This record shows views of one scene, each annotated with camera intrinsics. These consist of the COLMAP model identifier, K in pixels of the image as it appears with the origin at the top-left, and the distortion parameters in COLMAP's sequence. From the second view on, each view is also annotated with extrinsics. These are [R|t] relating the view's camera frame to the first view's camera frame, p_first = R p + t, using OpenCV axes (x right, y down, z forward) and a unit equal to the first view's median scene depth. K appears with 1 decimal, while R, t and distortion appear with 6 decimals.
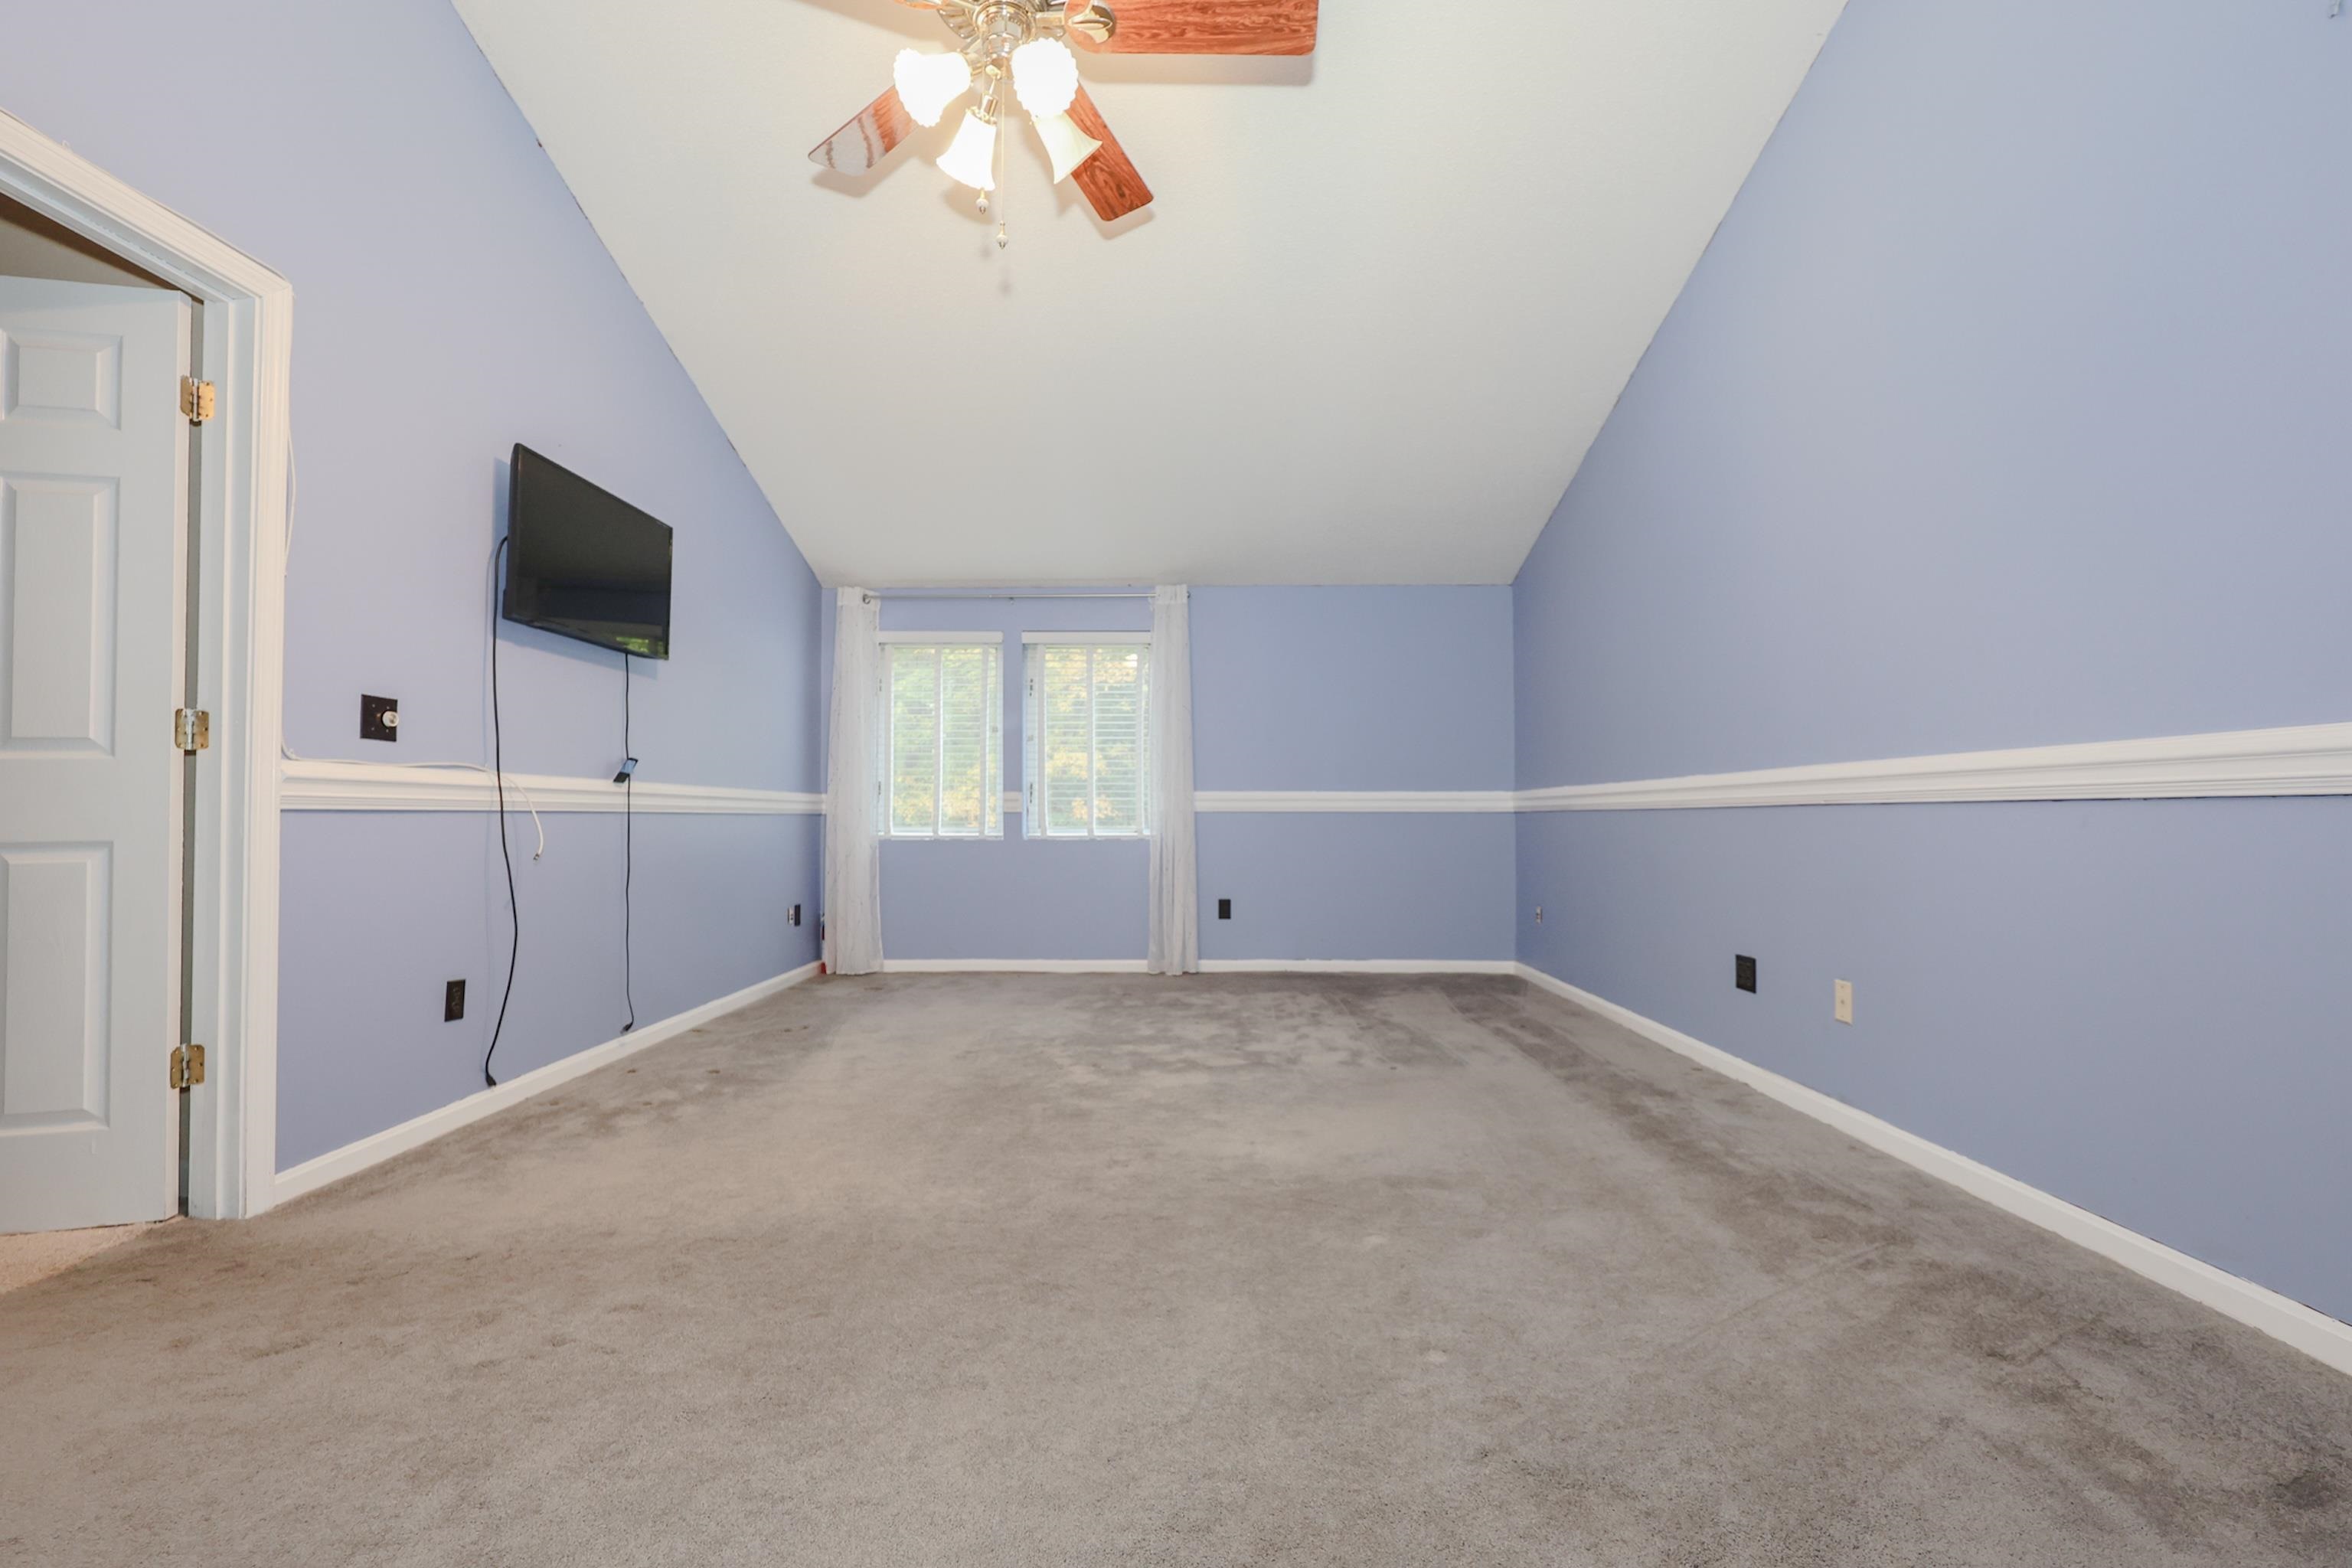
lens RADIAL K [[946.7, 0, 1178.2], [0, 946.7, 789.0], [0, 0, 1]] dist [0.001544, 0.000289]
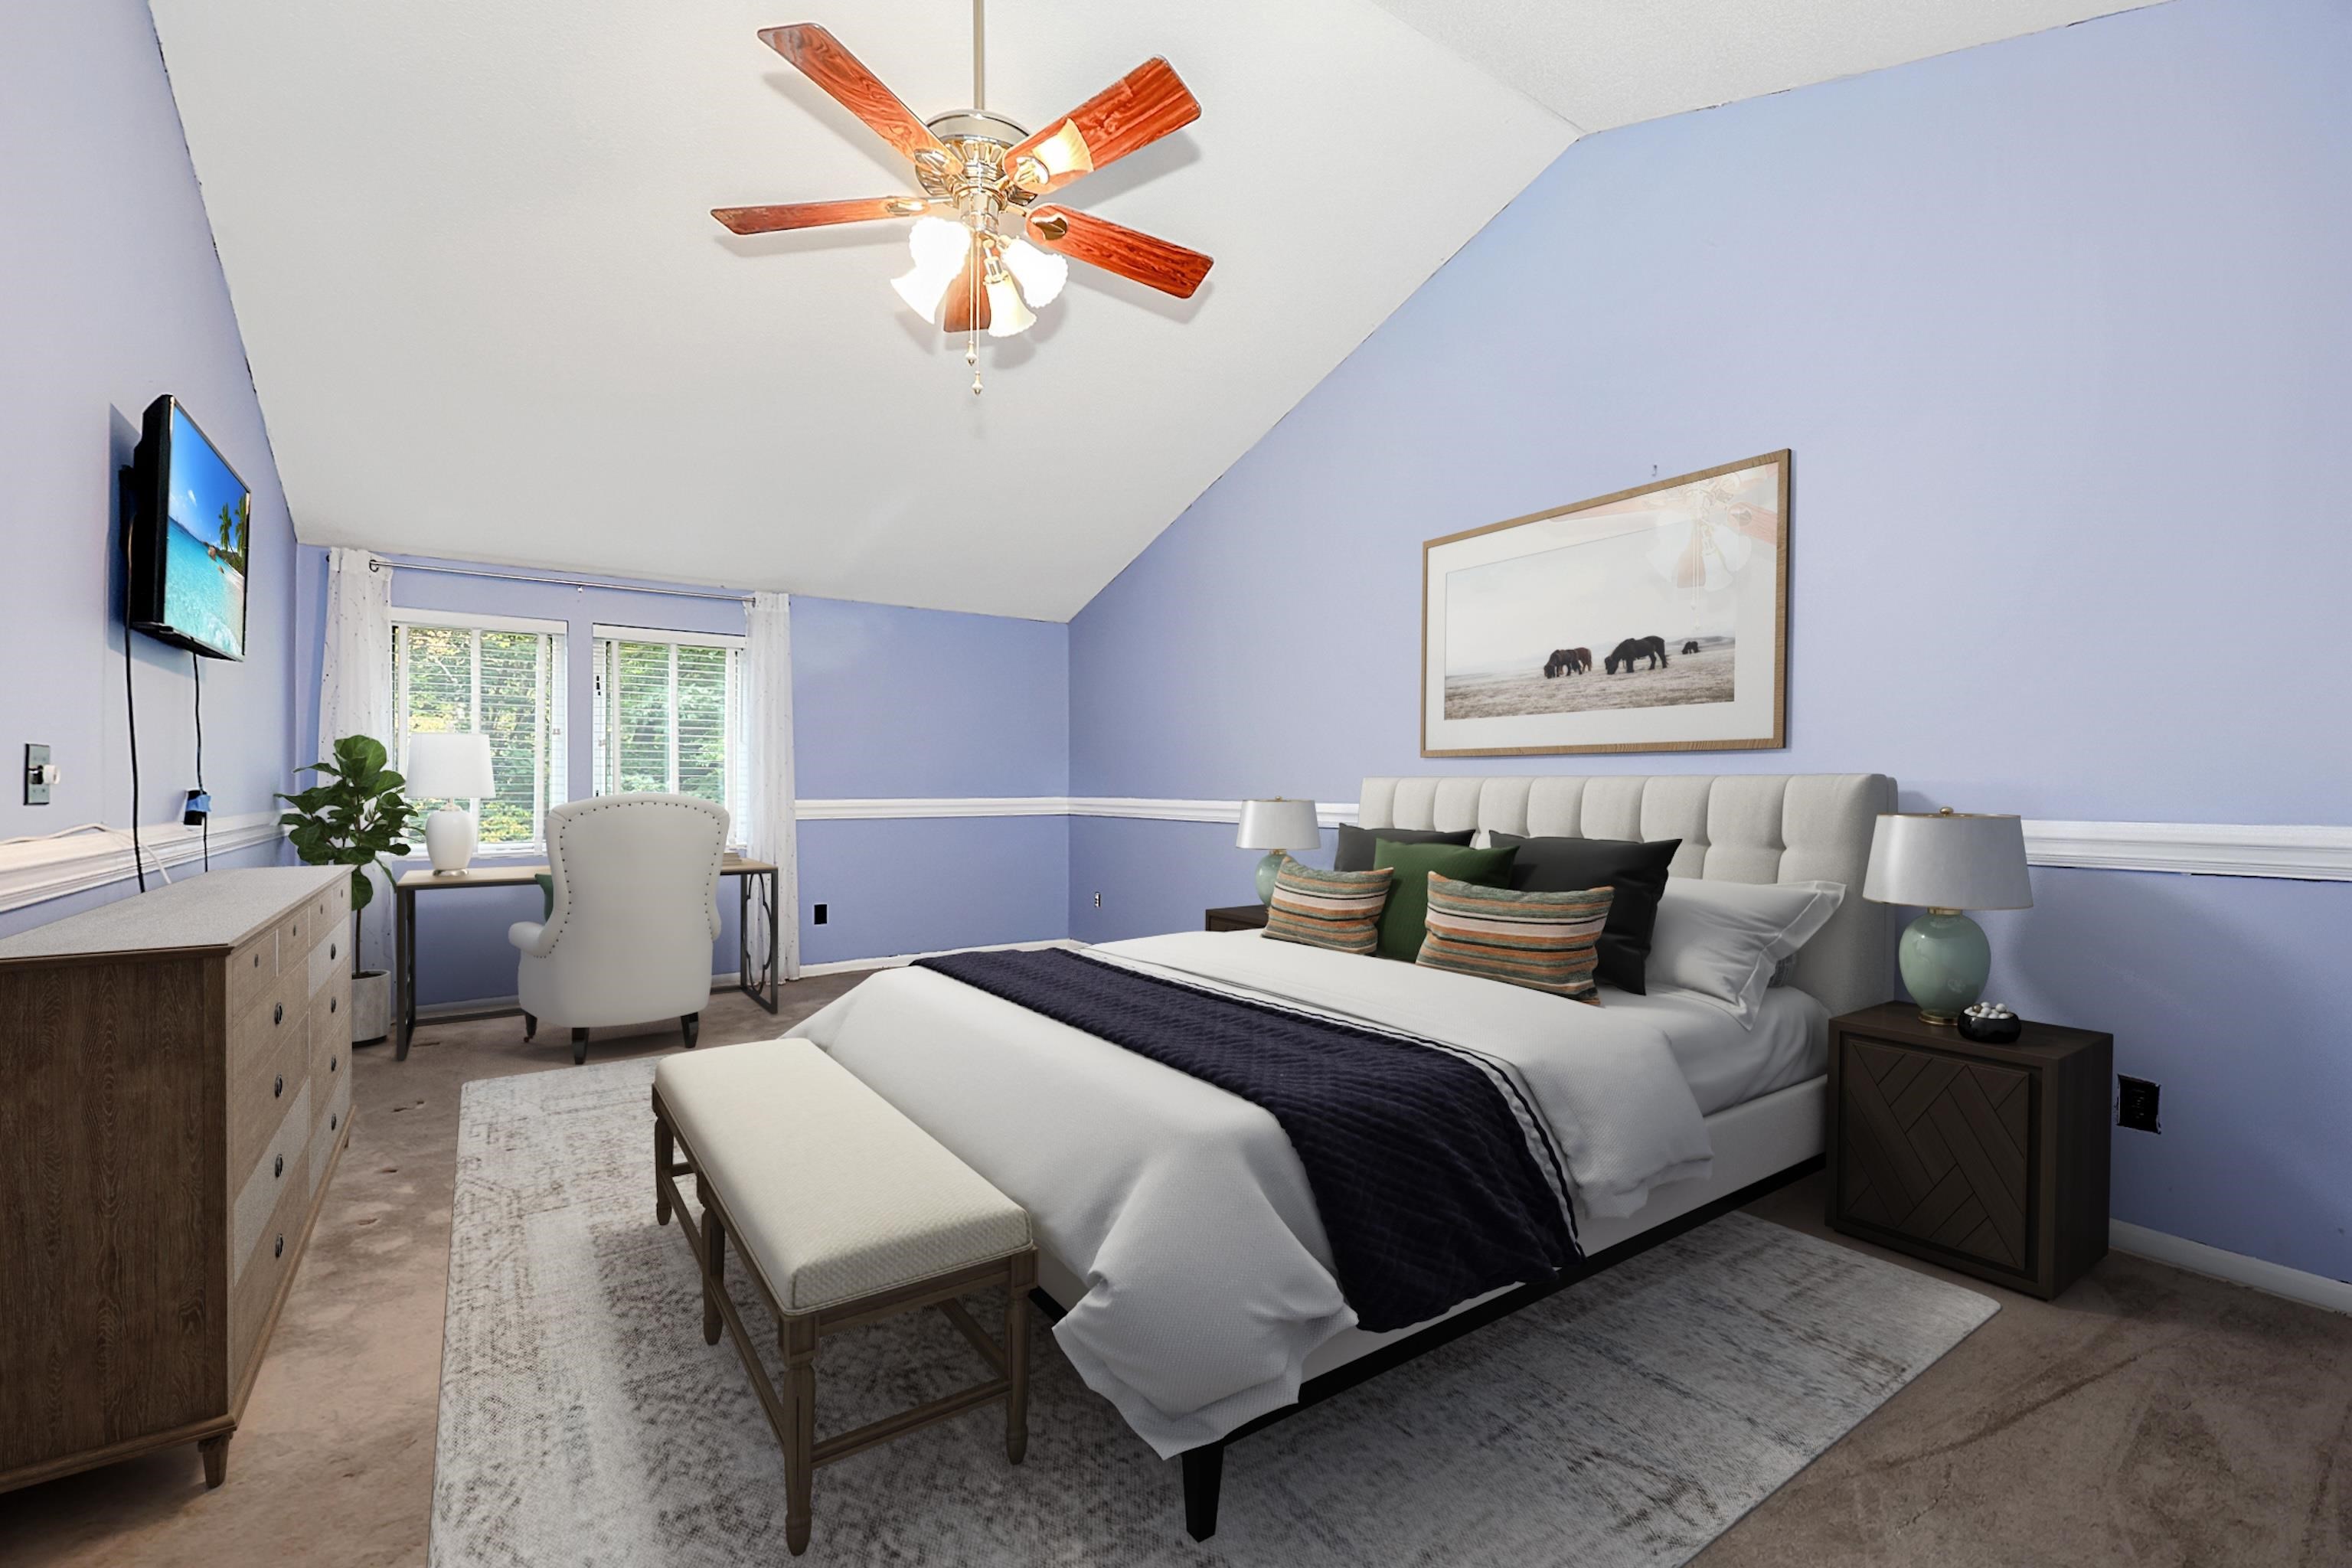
lens RADIAL K [[897.7, 0, 1171.3], [0, 897.7, 784.5], [0, 0, 1]] dist [0.000243, 0.000037]
pose [[0.827790, 0.004983, 0.561017, -0.369642], [-0.014302, 0.999823, 0.012223, -0.063065], [-0.560856, -0.018141, 0.827714, -0.036993]]
